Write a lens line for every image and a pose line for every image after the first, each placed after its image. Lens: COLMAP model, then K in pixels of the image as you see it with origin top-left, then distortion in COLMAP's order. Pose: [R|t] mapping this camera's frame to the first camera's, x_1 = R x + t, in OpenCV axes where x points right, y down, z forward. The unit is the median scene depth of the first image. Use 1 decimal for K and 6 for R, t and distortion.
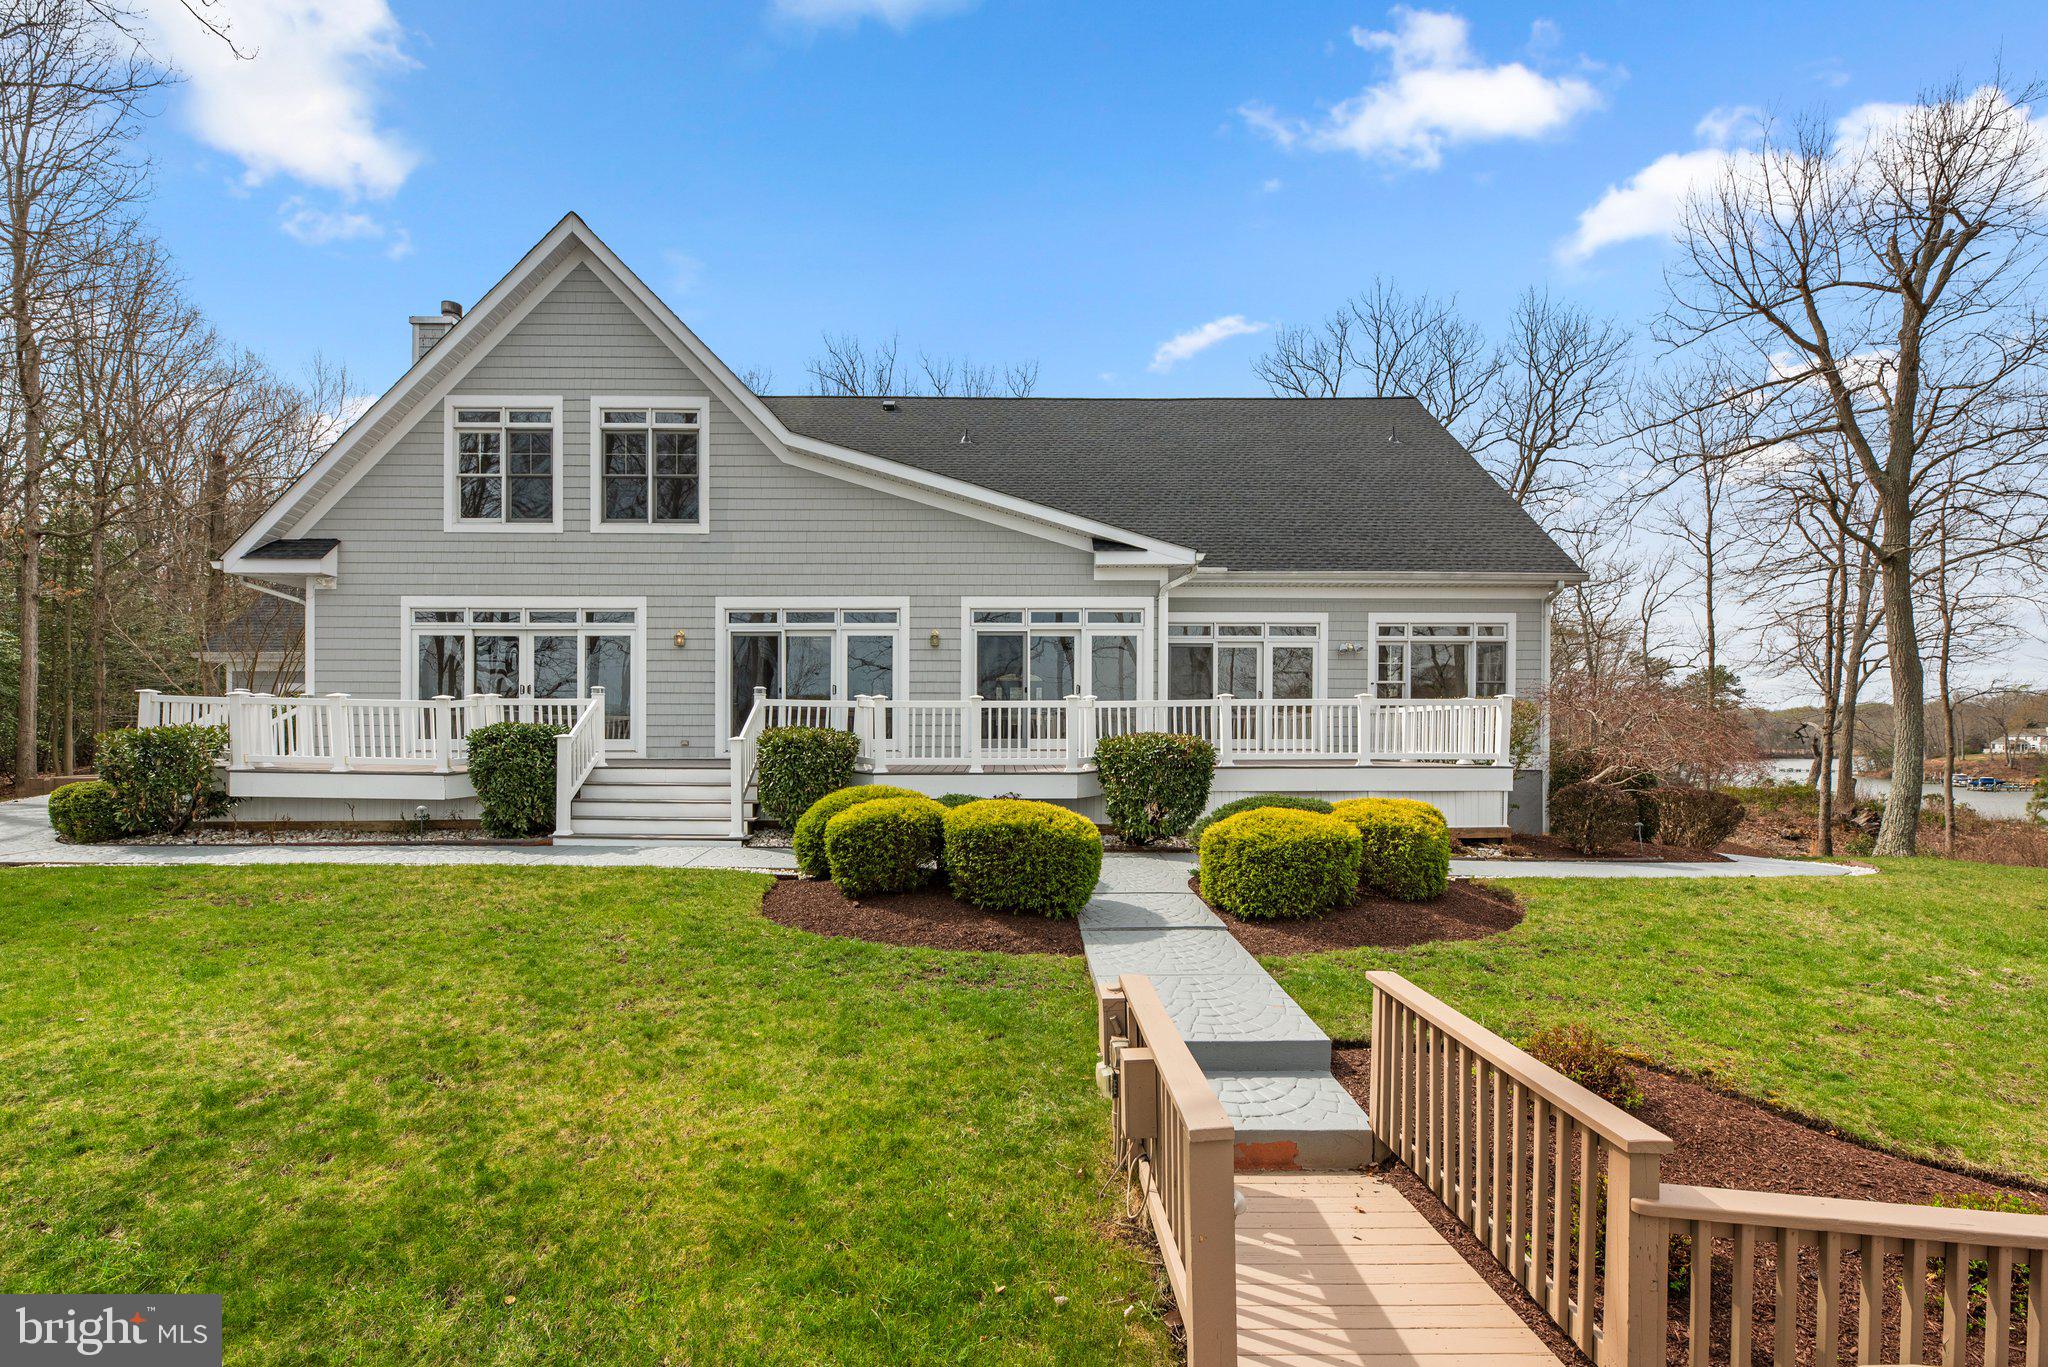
lens RADIAL K [[925.3, 0, 1023.0], [0, 925.3, 700.1], [0, 0, 1]] dist [-0.002010, -0.000123]
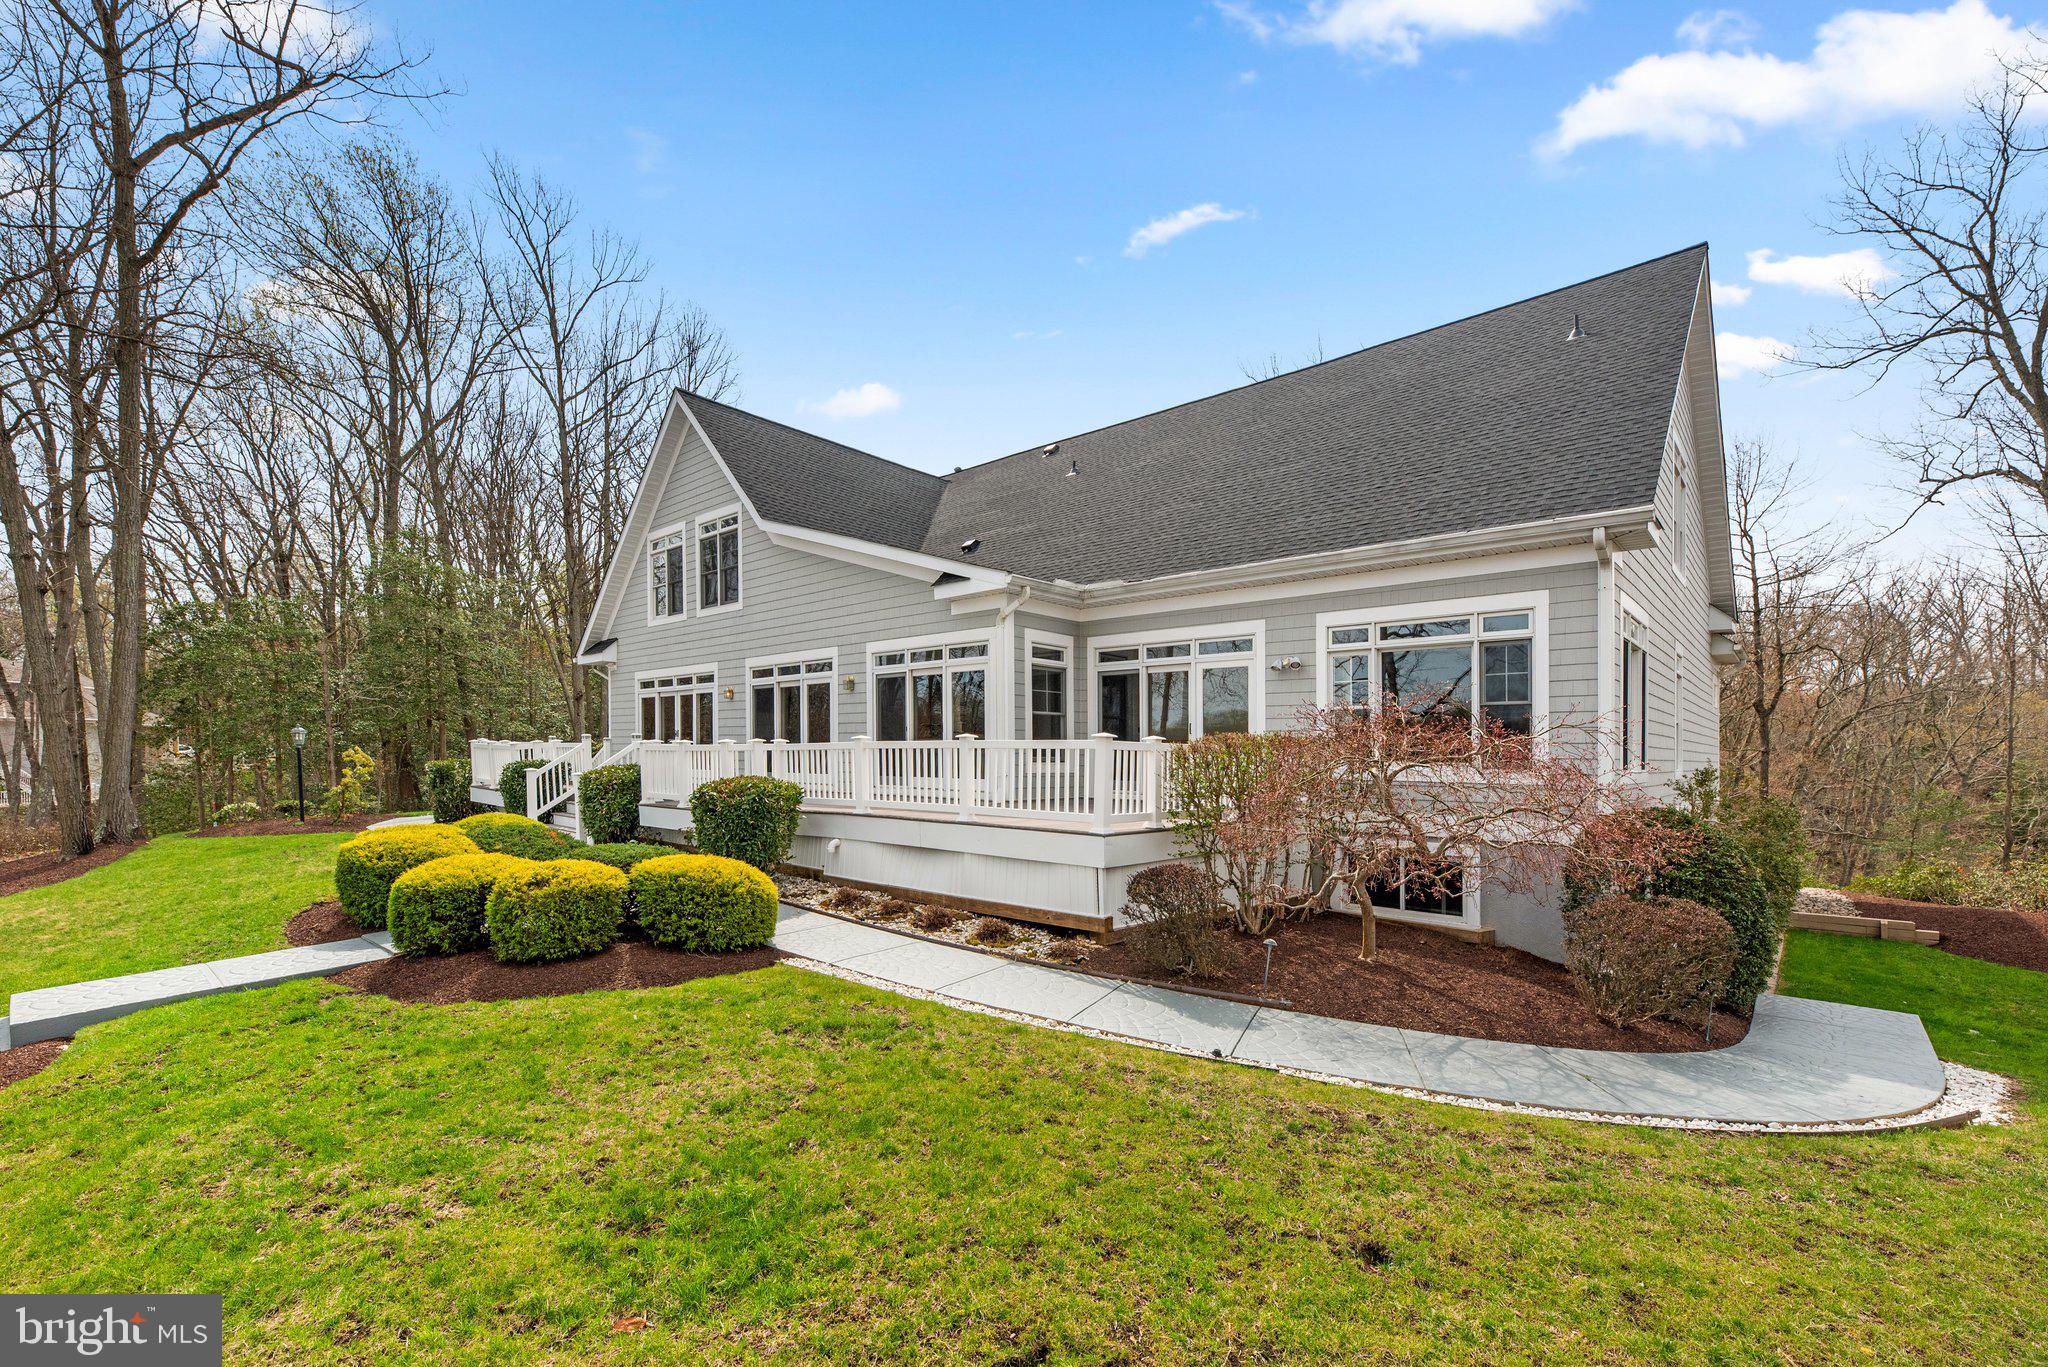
lens RADIAL K [[893.3, 0, 1010.4], [0, 893.3, 724.2], [0, 0, 1]] dist [0.000654, 0.000031]
pose [[0.731434, -0.017941, -0.681676, 0.755098], [0.016060, 0.999830, -0.009082, -0.005965], [0.681723, -0.004305, 0.731598, 0.357771]]
